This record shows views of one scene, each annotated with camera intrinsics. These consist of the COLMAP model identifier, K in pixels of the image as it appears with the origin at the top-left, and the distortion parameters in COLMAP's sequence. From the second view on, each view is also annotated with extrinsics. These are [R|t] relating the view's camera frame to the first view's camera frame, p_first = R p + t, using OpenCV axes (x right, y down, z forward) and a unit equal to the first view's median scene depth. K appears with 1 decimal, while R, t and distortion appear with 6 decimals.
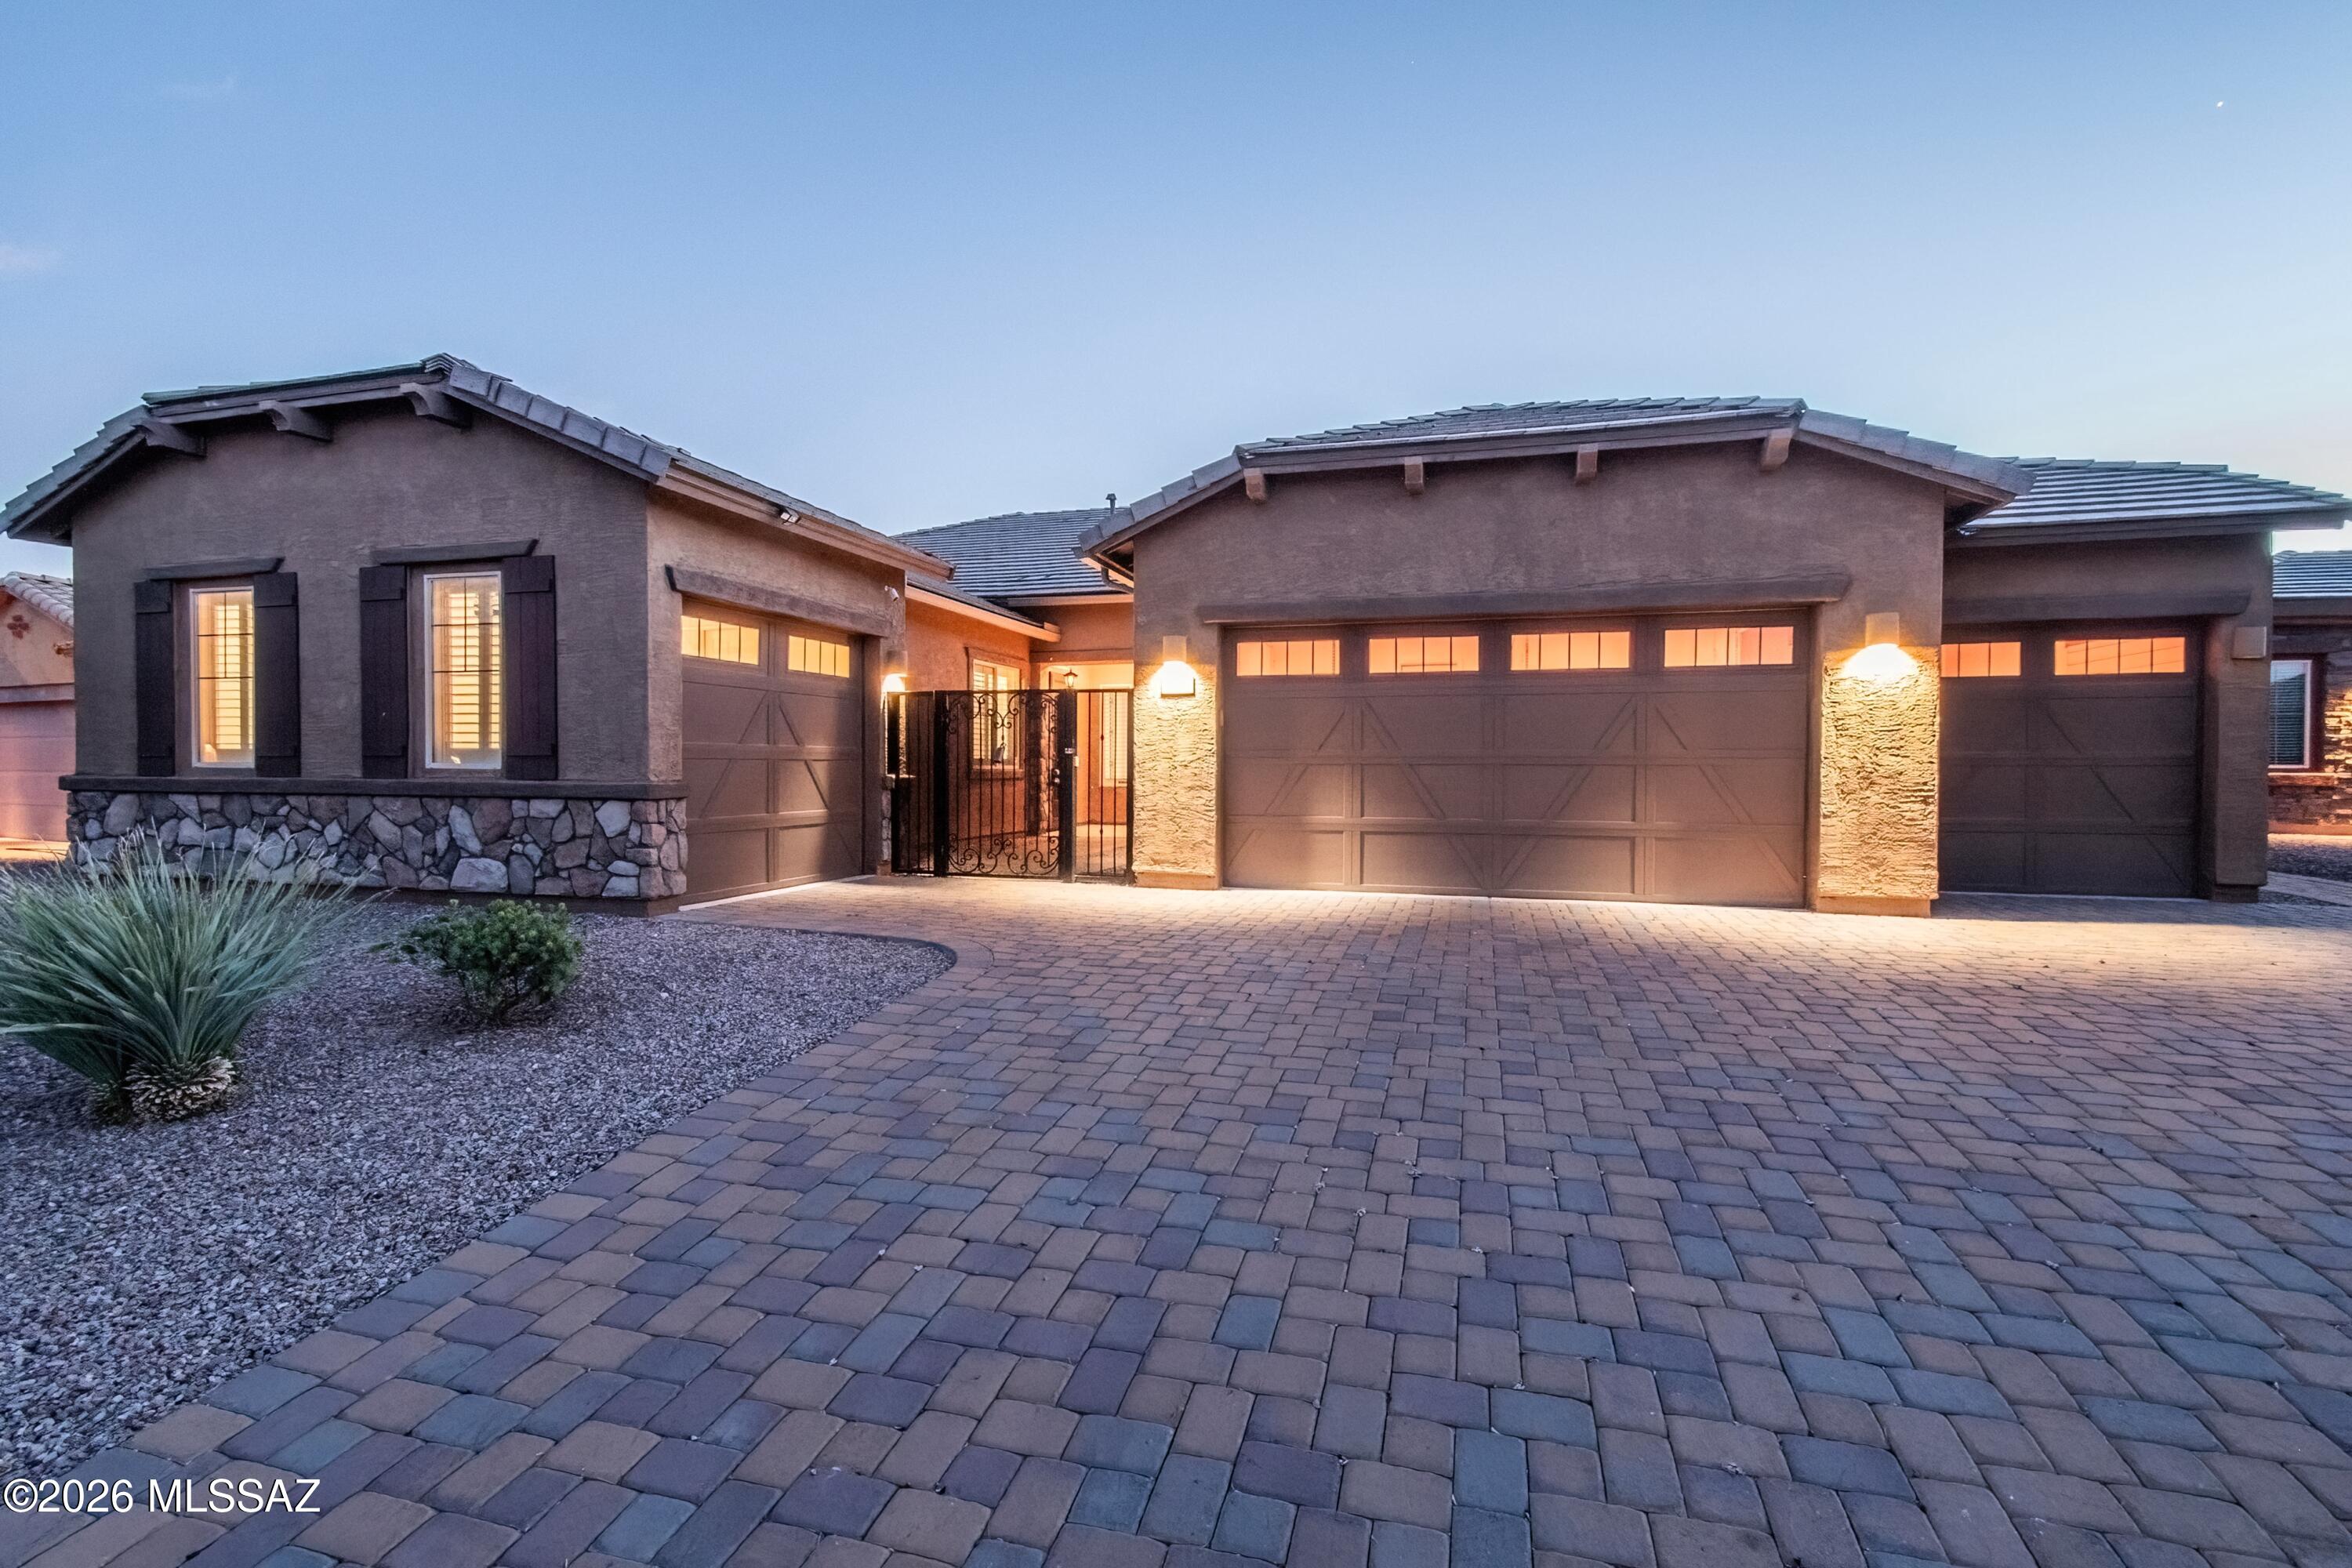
lens RADIAL K [[1049.0, 0, 1173.4], [0, 1049.0, 784.8], [0, 0, 1]] dist [0.001250, -0.001154]
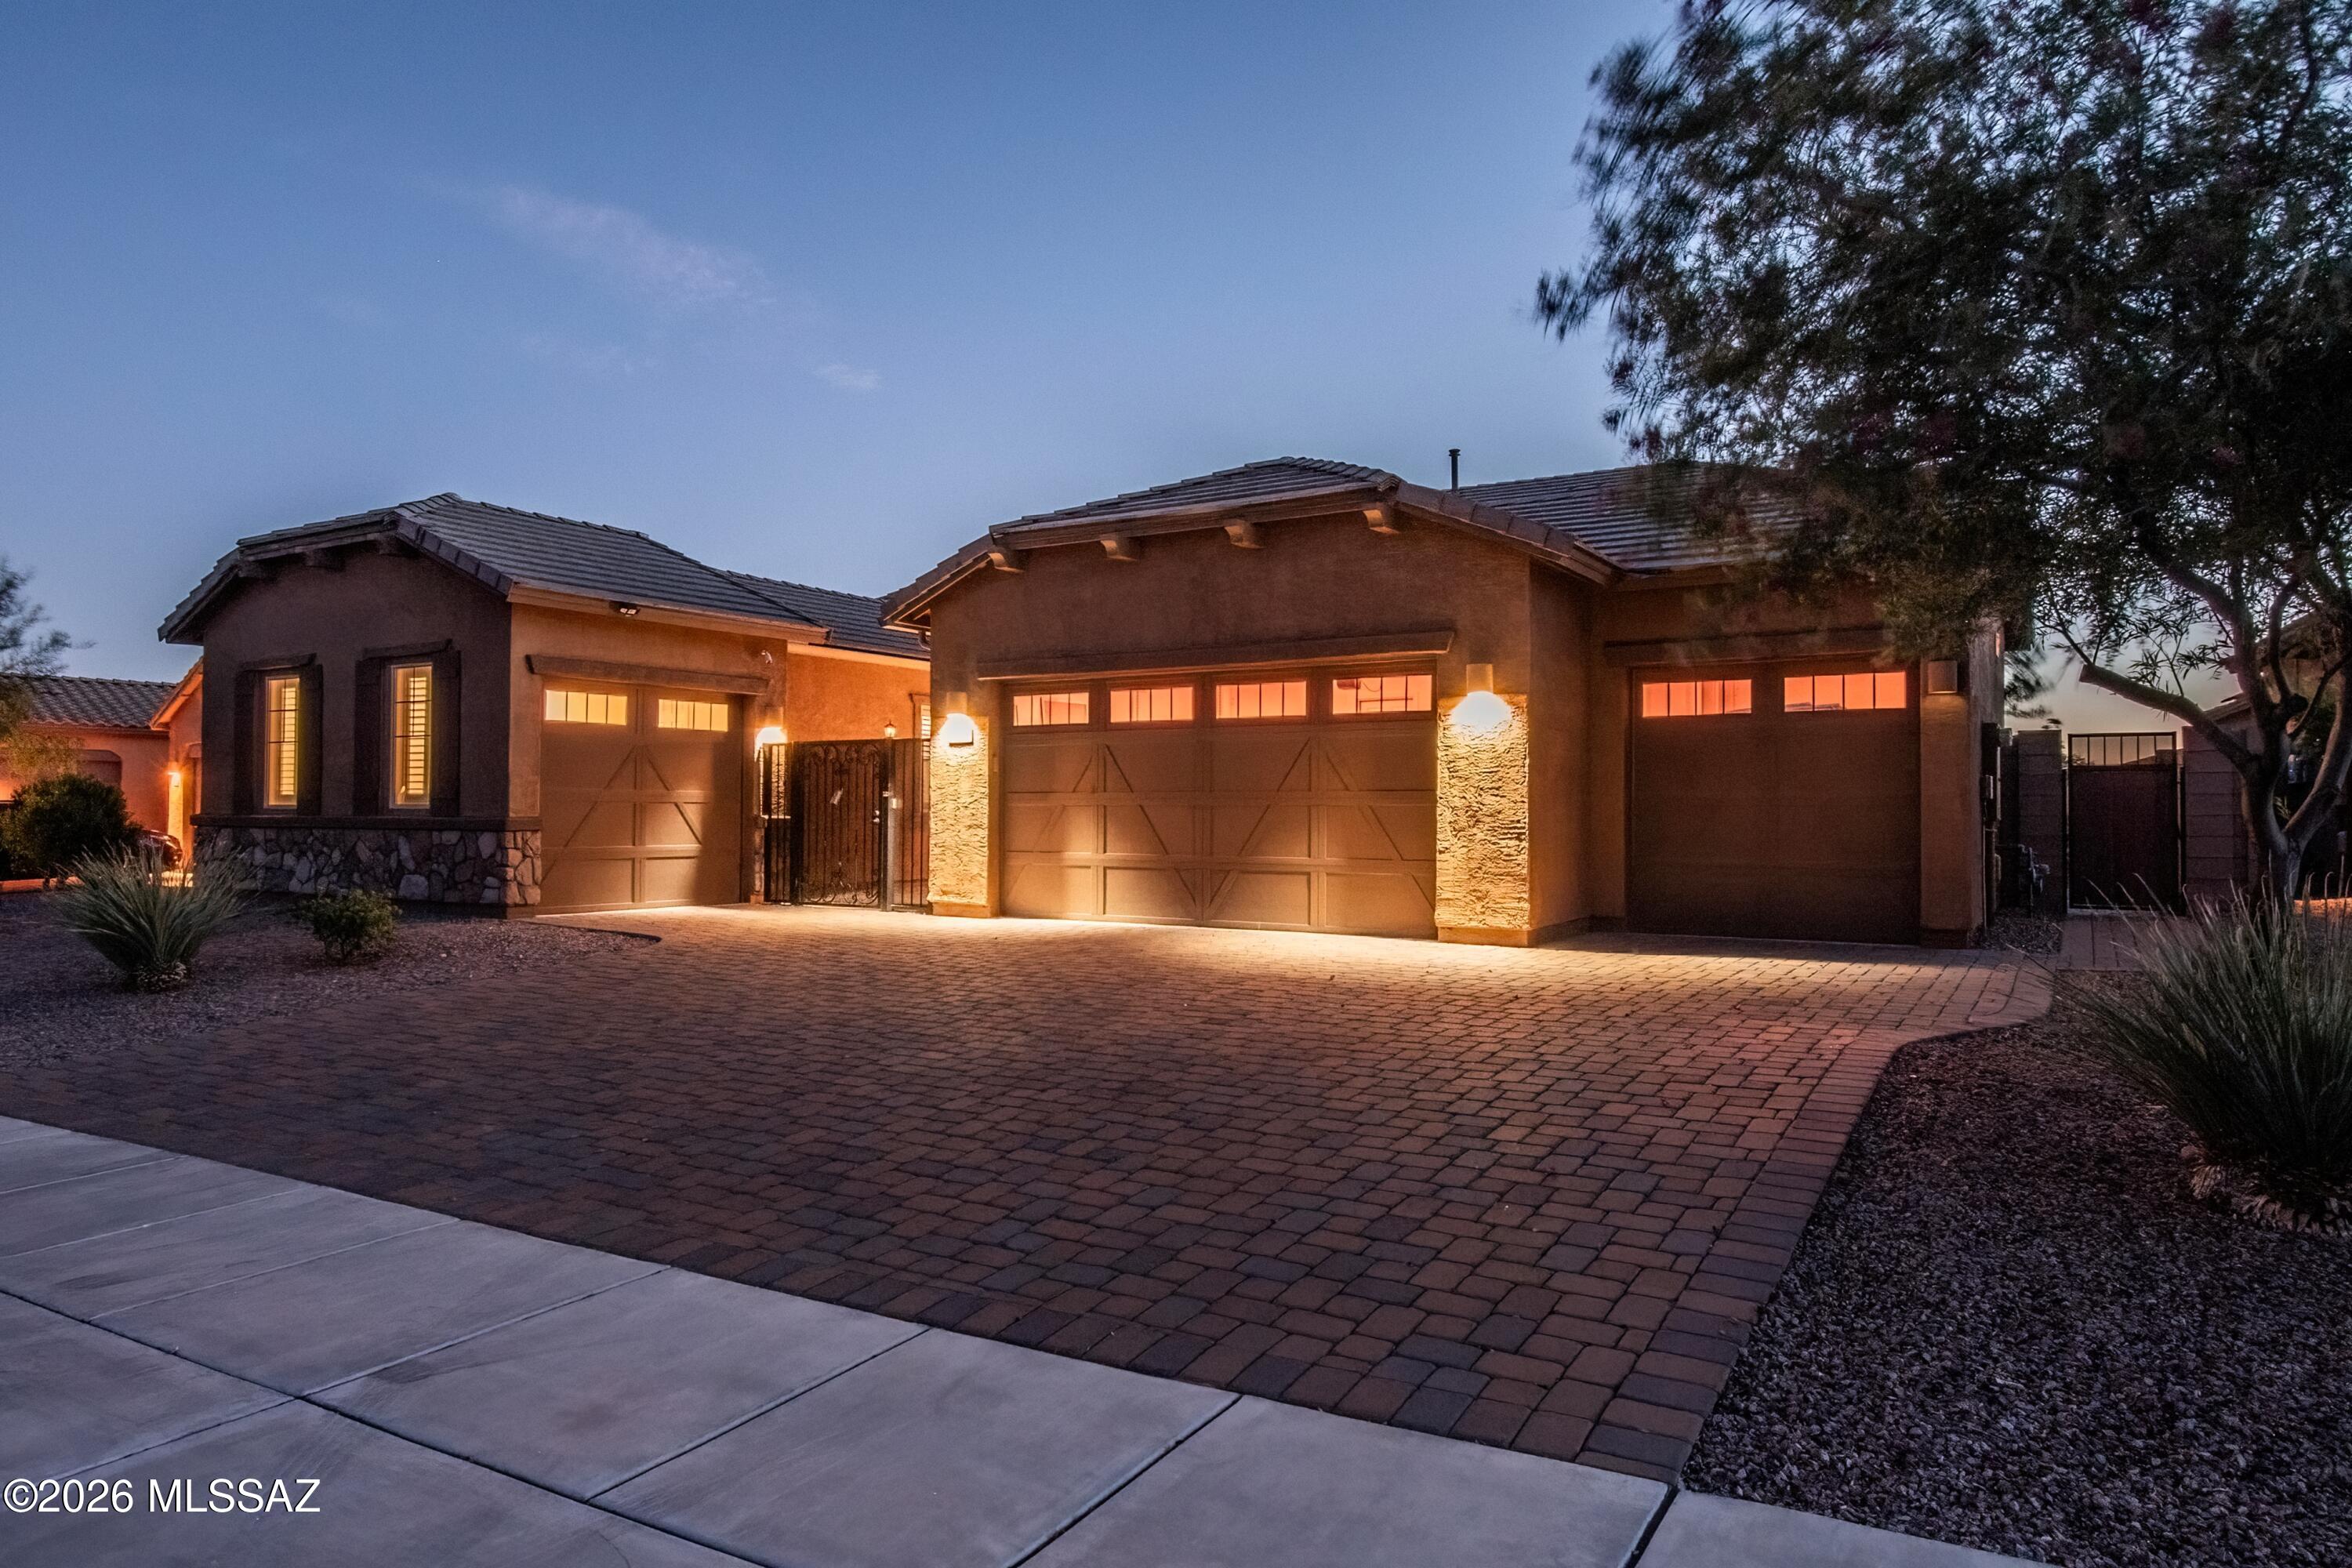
lens RADIAL K [[1452.7, 0, 1172.7], [0, 1452.7, 770.8], [0, 0, 1]] dist [-0.006737, 0.001461]
pose [[0.960107, -0.007752, -0.279526, 0.751117], [-0.006371, 0.998750, -0.049578, 0.021752], [0.279561, 0.049381, 0.958857, -0.488342]]
